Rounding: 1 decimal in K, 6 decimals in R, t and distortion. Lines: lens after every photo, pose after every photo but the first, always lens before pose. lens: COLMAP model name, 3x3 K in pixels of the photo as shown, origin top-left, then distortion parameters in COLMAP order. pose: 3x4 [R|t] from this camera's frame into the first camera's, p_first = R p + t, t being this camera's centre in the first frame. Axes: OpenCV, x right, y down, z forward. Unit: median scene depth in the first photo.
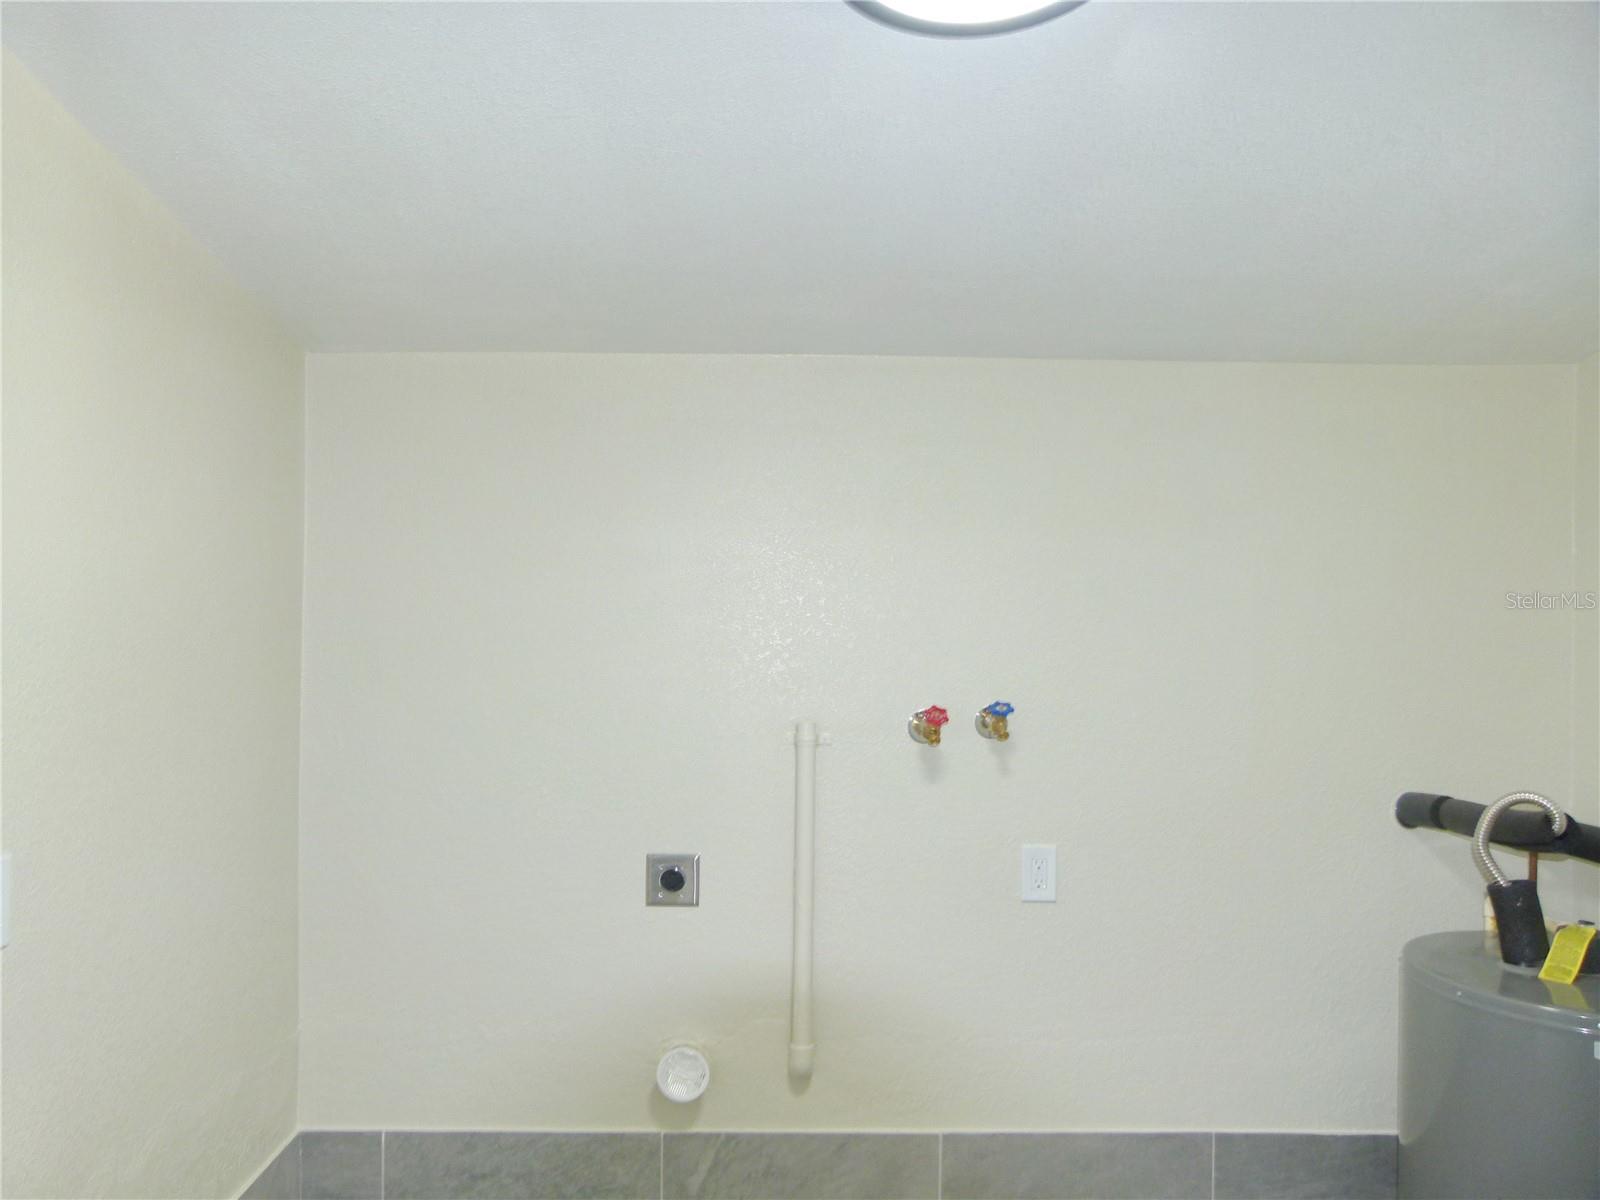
lens RADIAL K [[1205.8, 0, 800.0], [0, 1205.8, 600.0], [0, 0, 1]] dist [-0.033528, 0.024681]
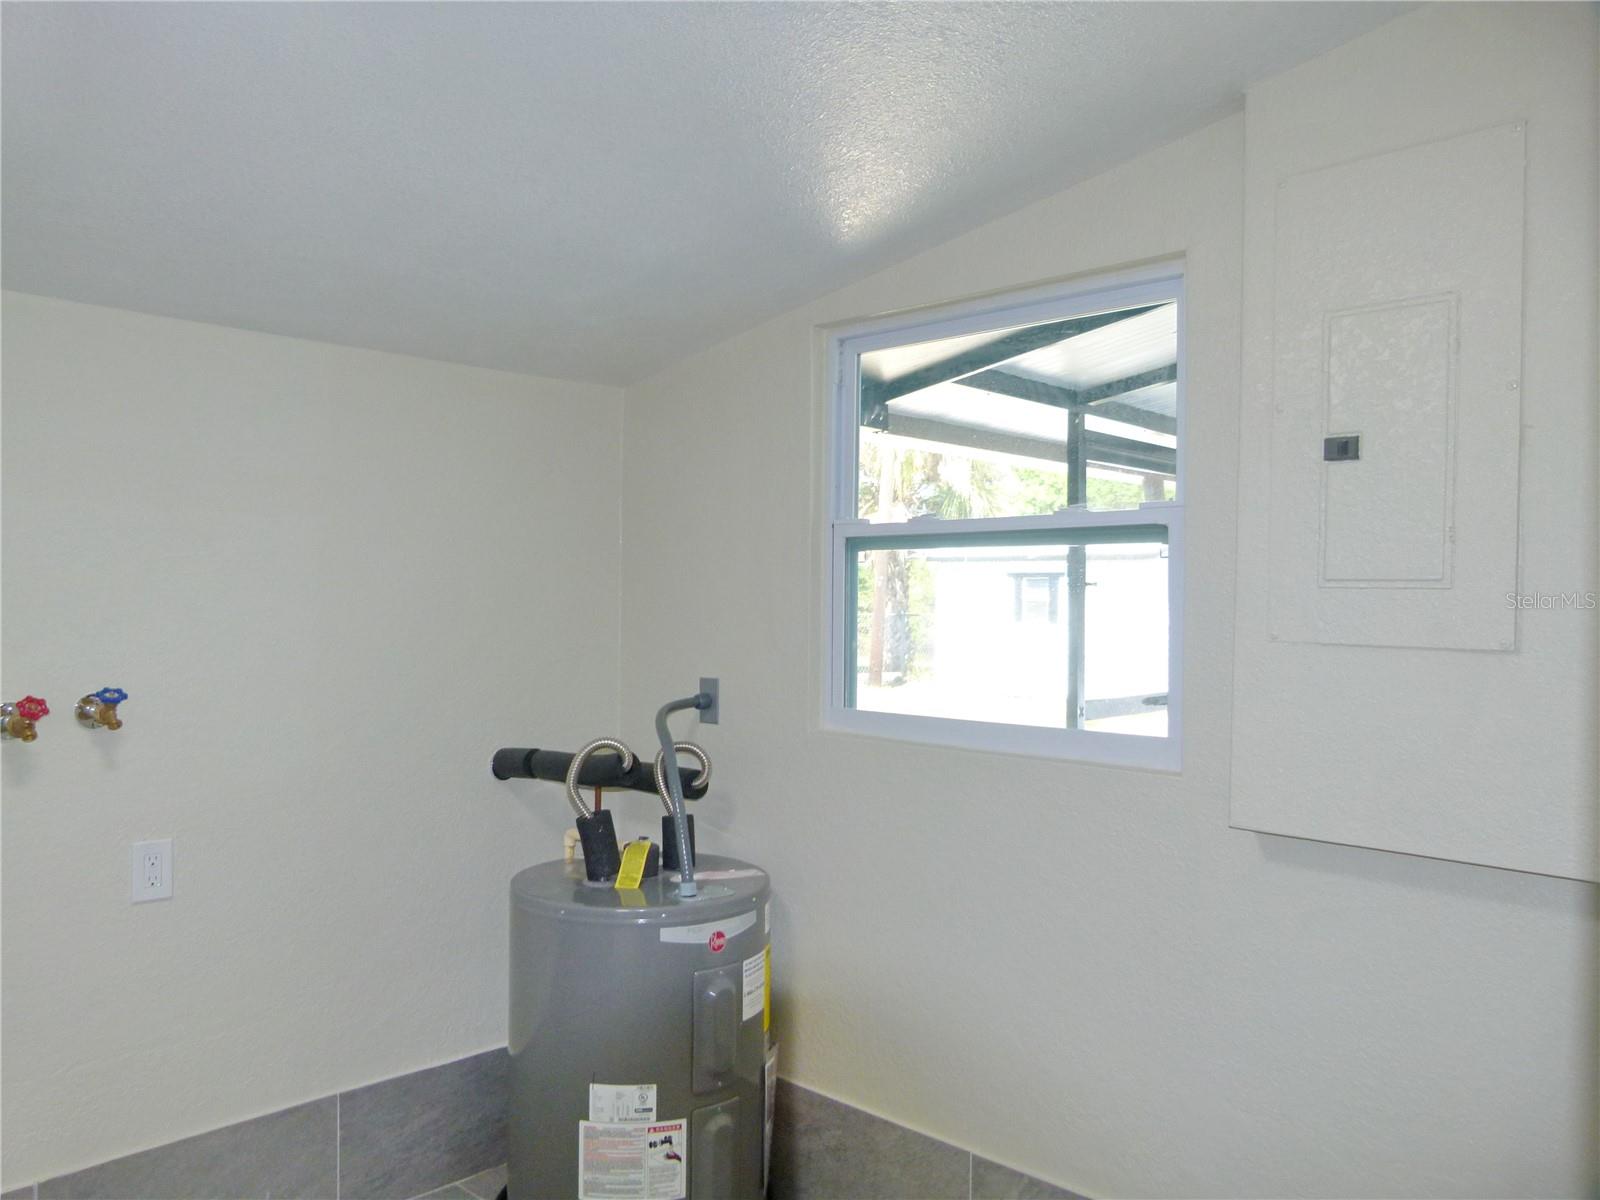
lens RADIAL K [[1205.8, 0, 800.0], [0, 1205.8, 600.0], [0, 0, 1]] dist [-0.033528, 0.024681]
pose [[0.700915, -0.003436, 0.713237, -0.113713], [-0.011683, 0.999799, 0.016298, -0.002529], [-0.713150, -0.019756, 0.700733, -0.000286]]
